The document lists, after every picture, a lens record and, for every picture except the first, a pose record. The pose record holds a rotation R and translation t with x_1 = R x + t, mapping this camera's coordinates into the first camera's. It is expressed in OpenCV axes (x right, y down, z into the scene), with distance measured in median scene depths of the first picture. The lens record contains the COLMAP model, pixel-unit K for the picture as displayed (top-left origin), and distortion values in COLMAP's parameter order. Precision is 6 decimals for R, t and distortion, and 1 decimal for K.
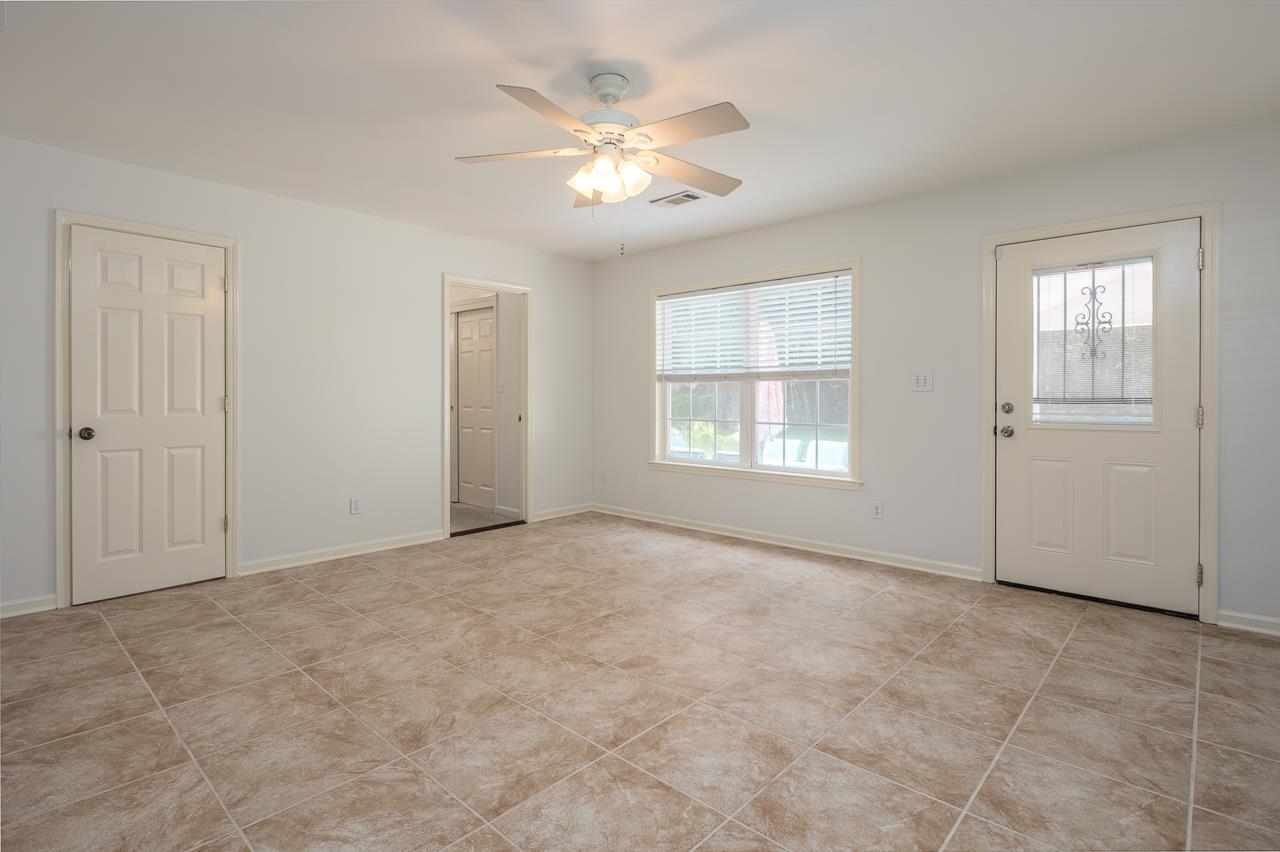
lens RADIAL K [[628.3, 0, 634.8], [0, 628.3, 393.1], [0, 0, 1]] dist [0.004513, -0.000243]
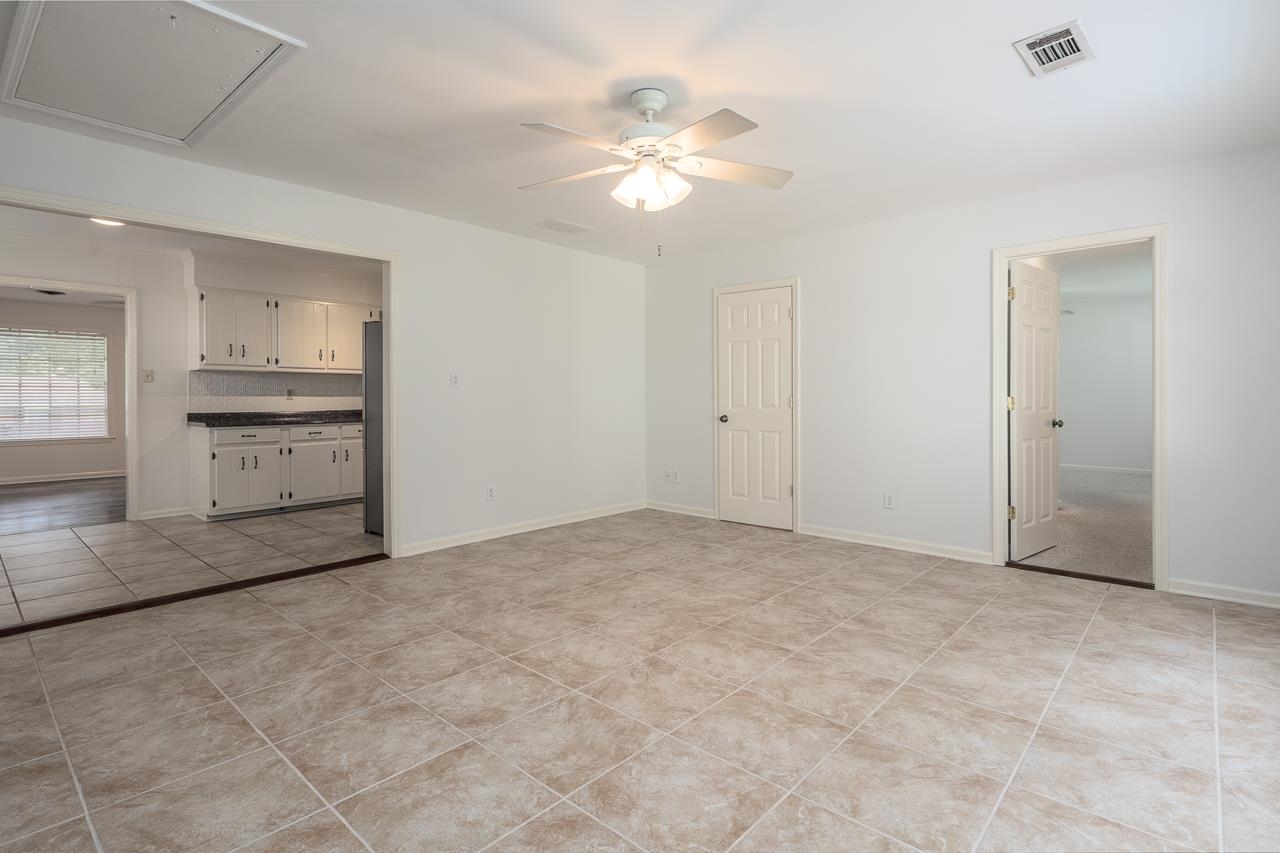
lens RADIAL K [[623.8, 0, 638.0], [0, 623.8, 402.7], [0, 0, 1]] dist [0.003372, -0.000109]
pose [[0.010594, 0.009869, -0.999895, 0.989485], [0.005889, 0.999933, 0.009932, 0.005303], [0.999927, -0.005993, 0.010535, 0.965039]]
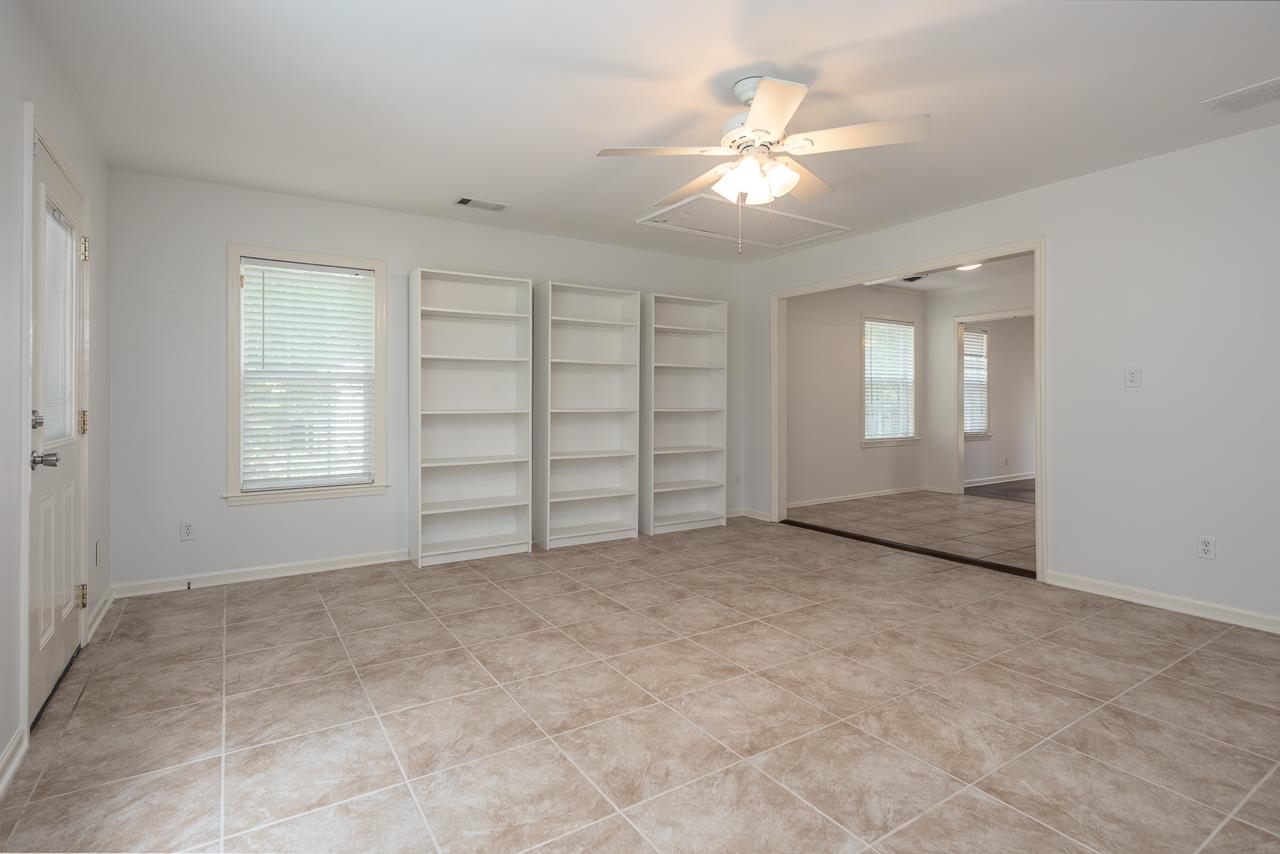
lens RADIAL K [[628.3, 0, 634.8], [0, 628.3, 394.1], [0, 0, 1]] dist [0.004513, -0.000243]
pose [[-0.968107, 0.002172, 0.250527, -0.107217], [-0.001693, 0.999883, -0.015209, 0.015826], [-0.250530, -0.015148, -0.967990, 1.992927]]
